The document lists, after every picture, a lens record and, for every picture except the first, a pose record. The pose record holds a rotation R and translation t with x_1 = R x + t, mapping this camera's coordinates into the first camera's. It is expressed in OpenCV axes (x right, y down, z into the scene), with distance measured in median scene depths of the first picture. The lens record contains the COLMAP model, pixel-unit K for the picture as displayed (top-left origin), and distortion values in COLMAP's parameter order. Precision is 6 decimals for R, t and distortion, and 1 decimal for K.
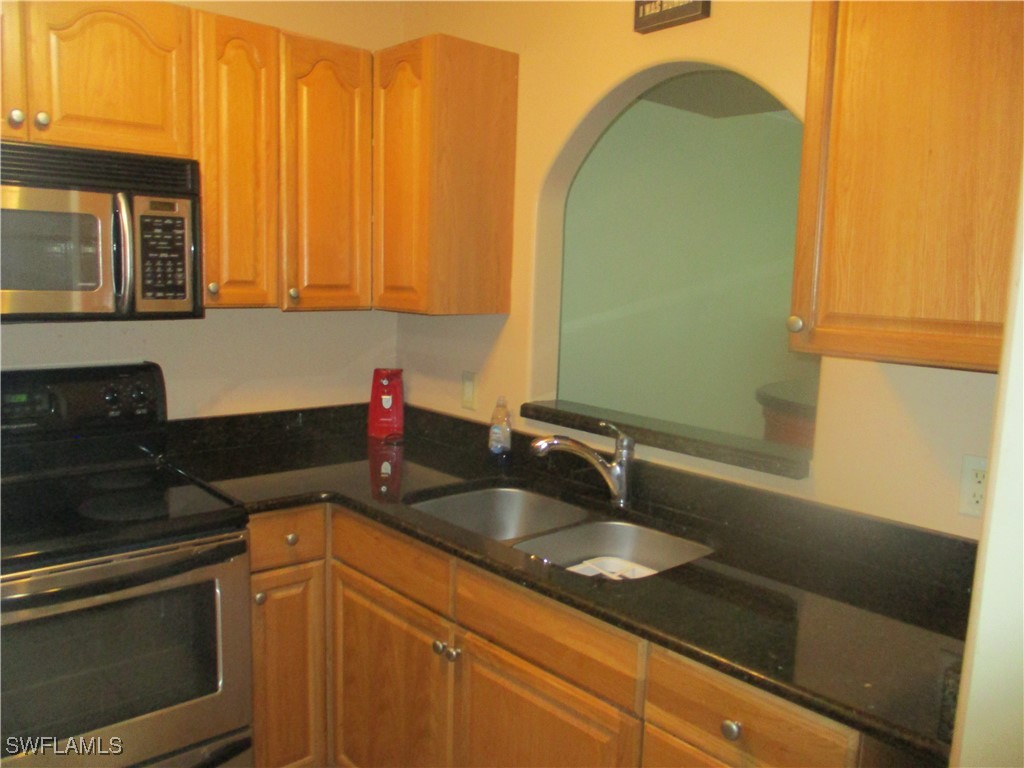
lens RADIAL K [[857.6, 0, 512.0], [0, 857.6, 384.0], [0, 0, 1]] dist [-0.004669, -0.012433]
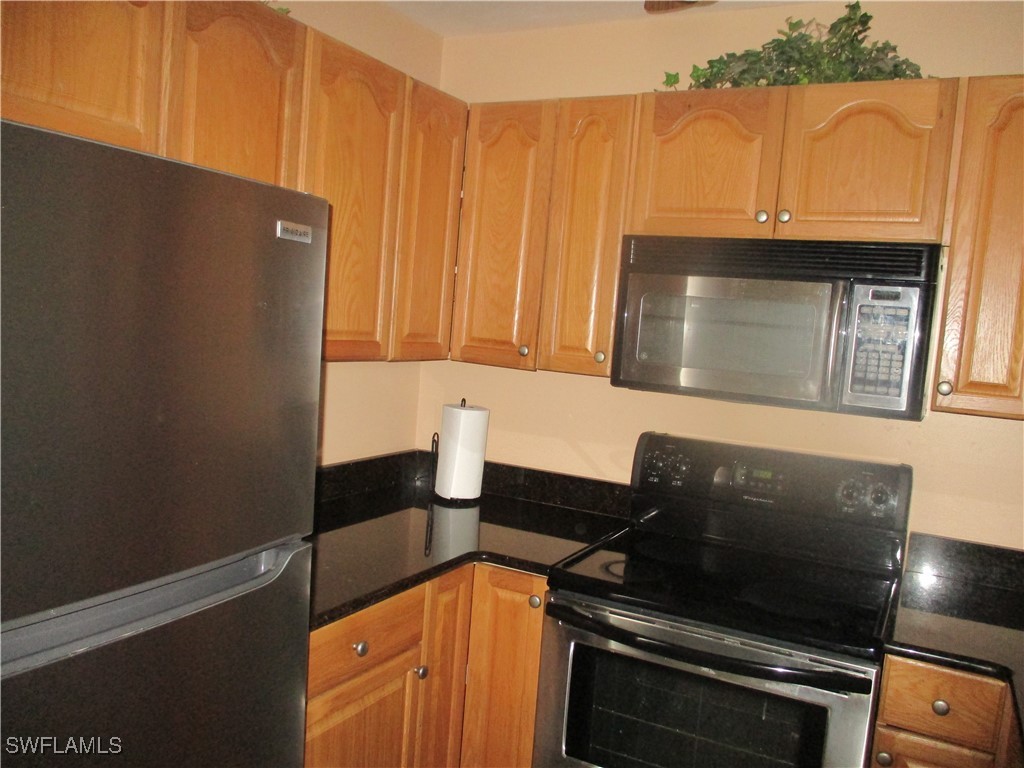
lens RADIAL K [[857.6, 0, 512.0], [0, 857.6, 384.0], [0, 0, 1]] dist [-0.004669, -0.012433]
pose [[0.348055, 0.061898, -0.935429, 0.338832], [-0.190695, 0.981631, -0.005999, -0.031581], [0.917874, 0.180470, 0.353465, 0.330262]]
